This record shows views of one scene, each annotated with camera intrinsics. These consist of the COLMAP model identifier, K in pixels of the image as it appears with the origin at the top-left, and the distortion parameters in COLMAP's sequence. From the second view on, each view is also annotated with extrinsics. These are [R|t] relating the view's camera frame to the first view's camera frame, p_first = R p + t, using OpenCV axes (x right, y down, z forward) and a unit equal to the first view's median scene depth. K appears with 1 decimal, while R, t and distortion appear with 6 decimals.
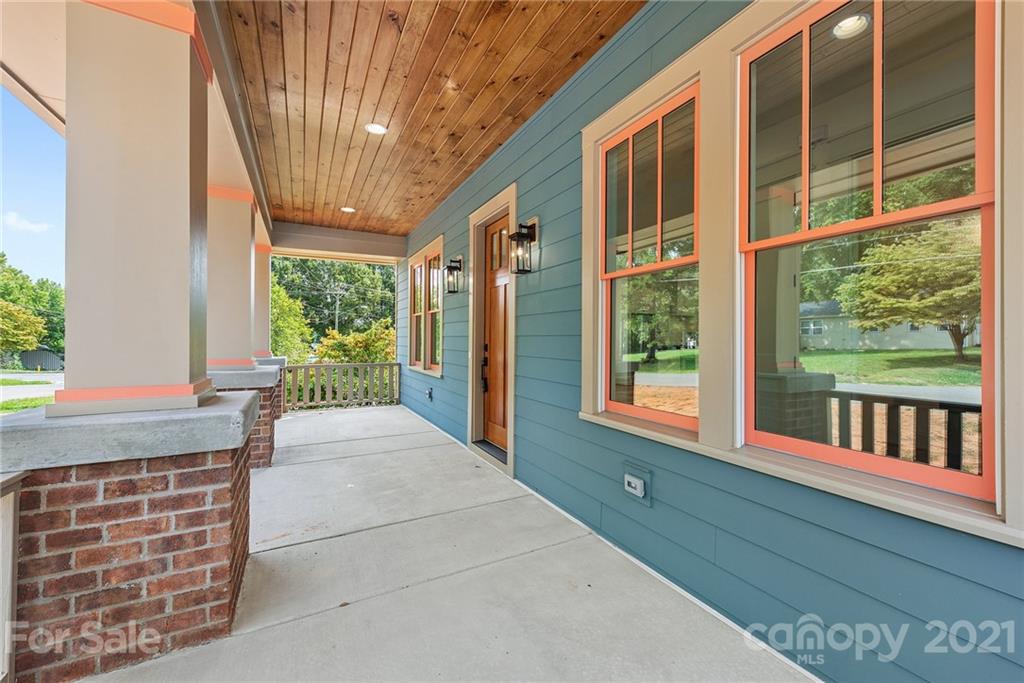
lens RADIAL K [[401.5, 0, 512.3], [0, 401.5, 339.8], [0, 0, 1]] dist [0.015742, -0.002125]
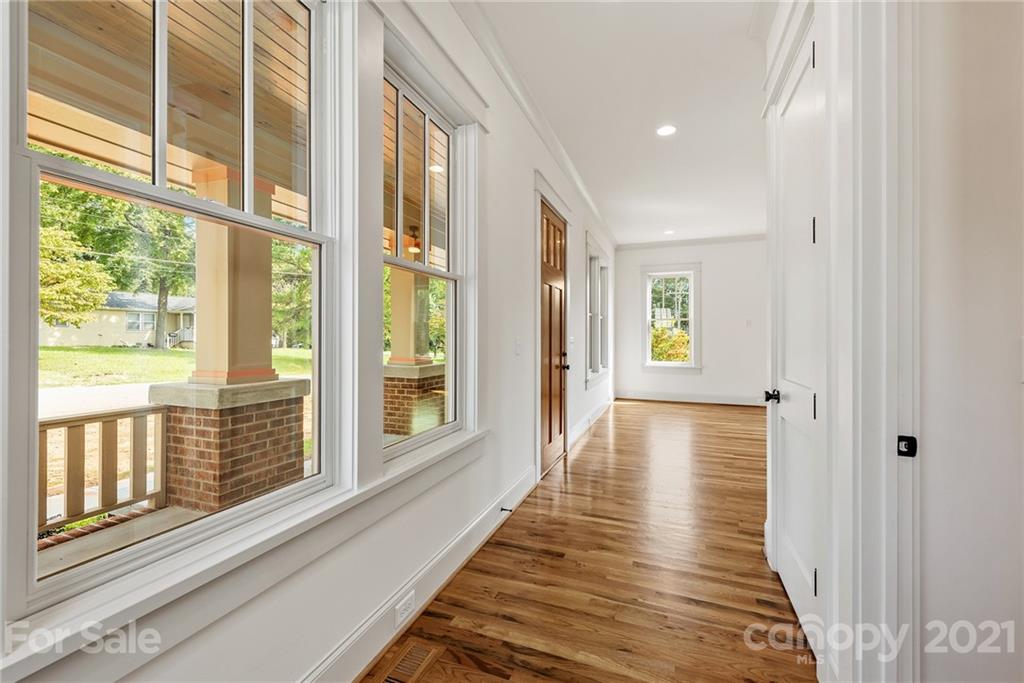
lens RADIAL K [[401.5, 0, 514.3], [0, 401.5, 339.0], [0, 0, 1]] dist [0.015742, -0.002125]
pose [[0.655937, -0.003646, -0.754807, 1.580138], [0.006092, 0.999981, 0.000464, -0.032943], [0.754791, -0.004903, 0.655947, 0.875894]]
